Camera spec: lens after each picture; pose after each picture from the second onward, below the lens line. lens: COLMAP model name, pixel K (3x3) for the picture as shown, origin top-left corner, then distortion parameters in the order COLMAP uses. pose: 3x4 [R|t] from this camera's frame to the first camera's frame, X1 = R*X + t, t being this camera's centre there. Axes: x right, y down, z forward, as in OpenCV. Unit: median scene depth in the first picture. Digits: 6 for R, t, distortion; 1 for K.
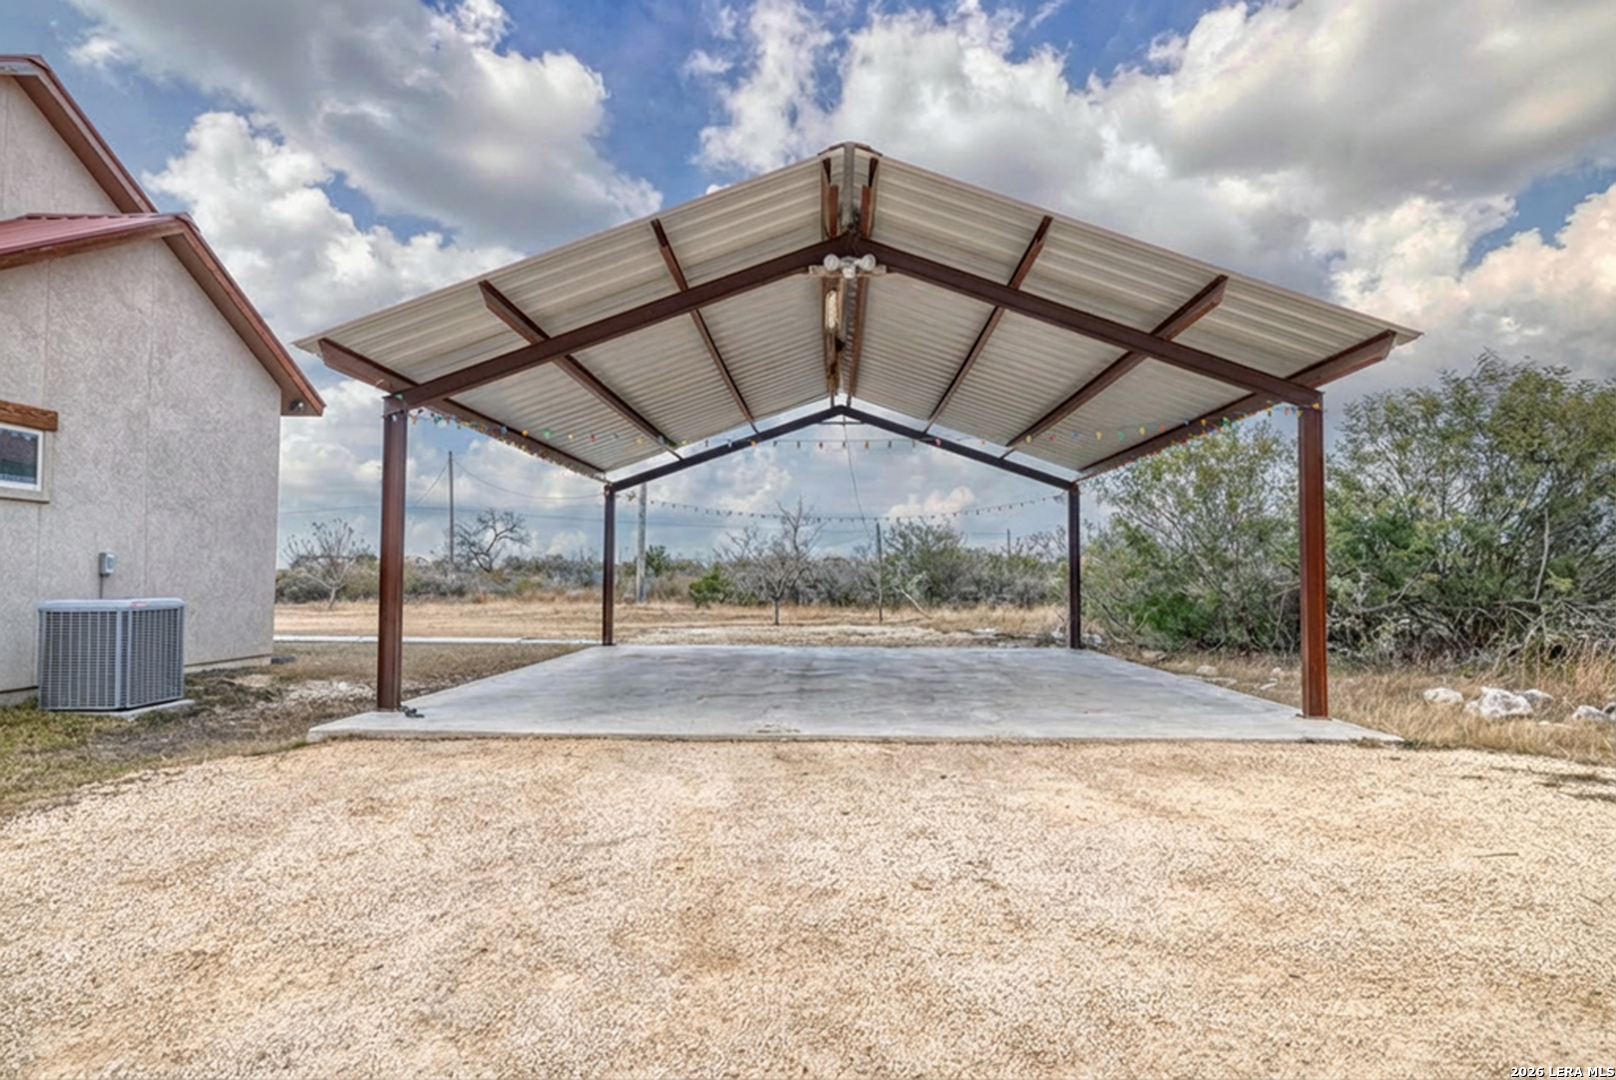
lens RADIAL K [[1028.6, 0, 808.0], [0, 1028.6, 540.0], [0, 0, 1]] dist [-0.003197, -0.001226]
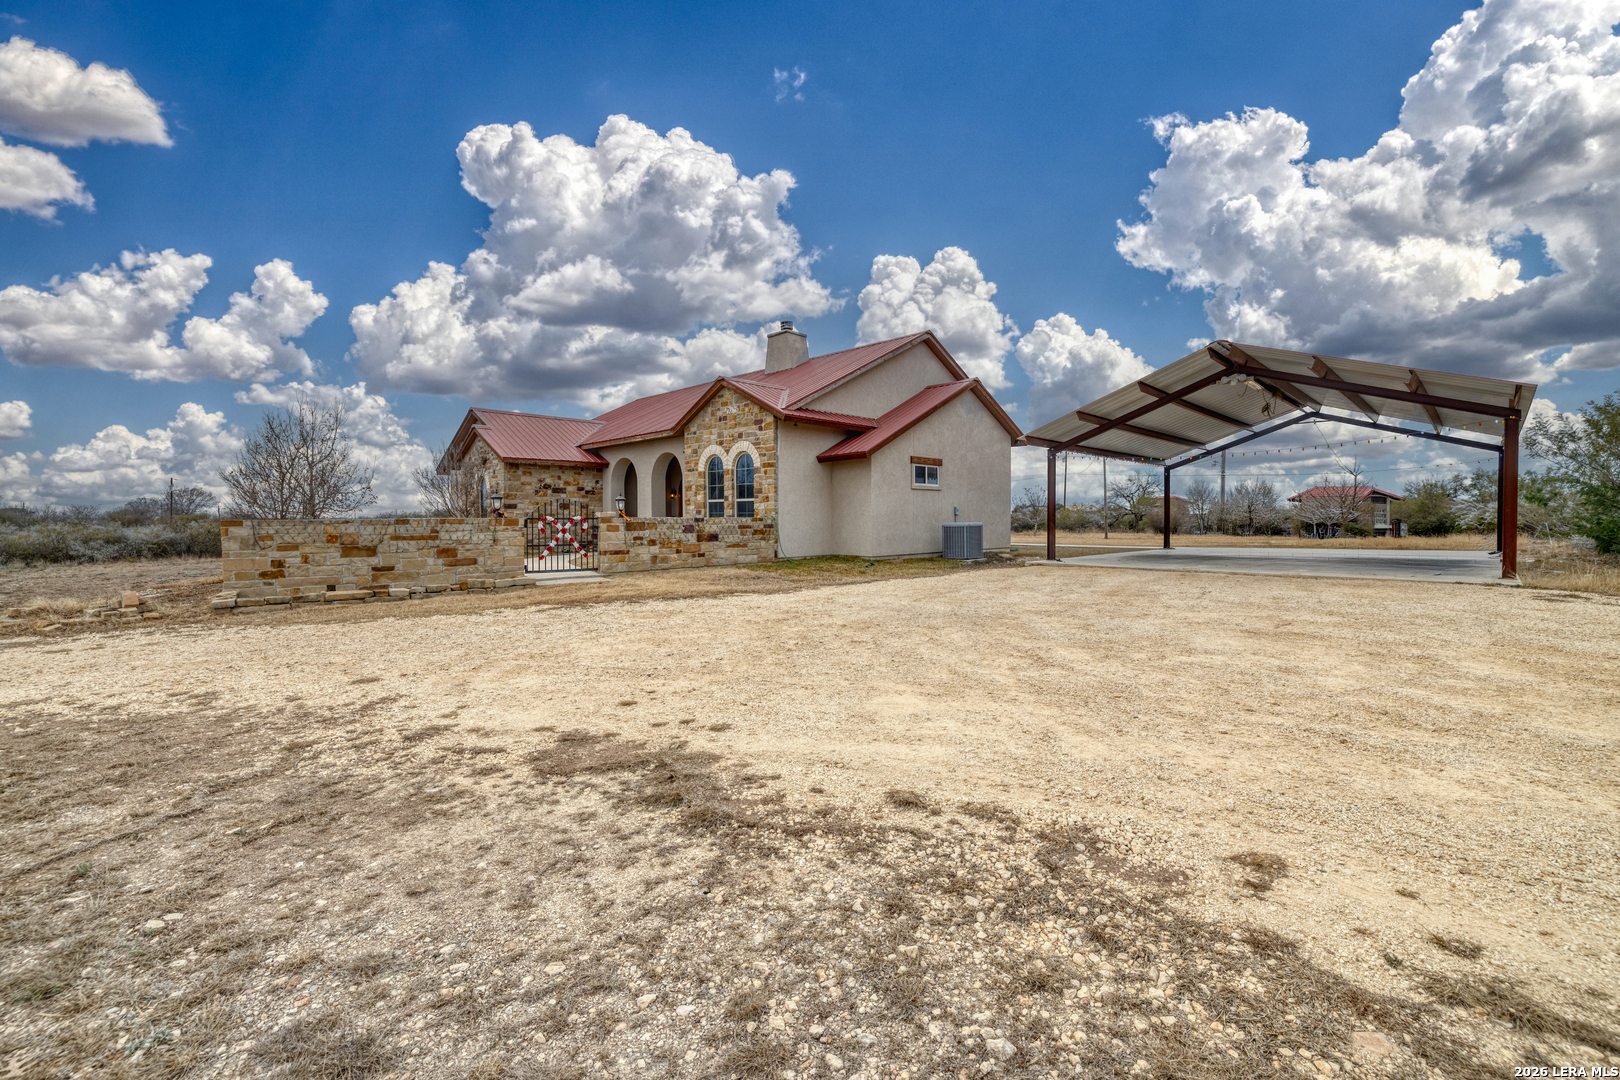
lens RADIAL K [[704.7, 0, 810.0], [0, 704.7, 540.0], [0, 0, 1]] dist [-0.000389, -0.000023]
pose [[0.735183, 0.010226, -0.677792, 0.312572], [0.034241, 0.998050, 0.052198, -0.010279], [0.677004, -0.061583, 0.733398, -0.650346]]
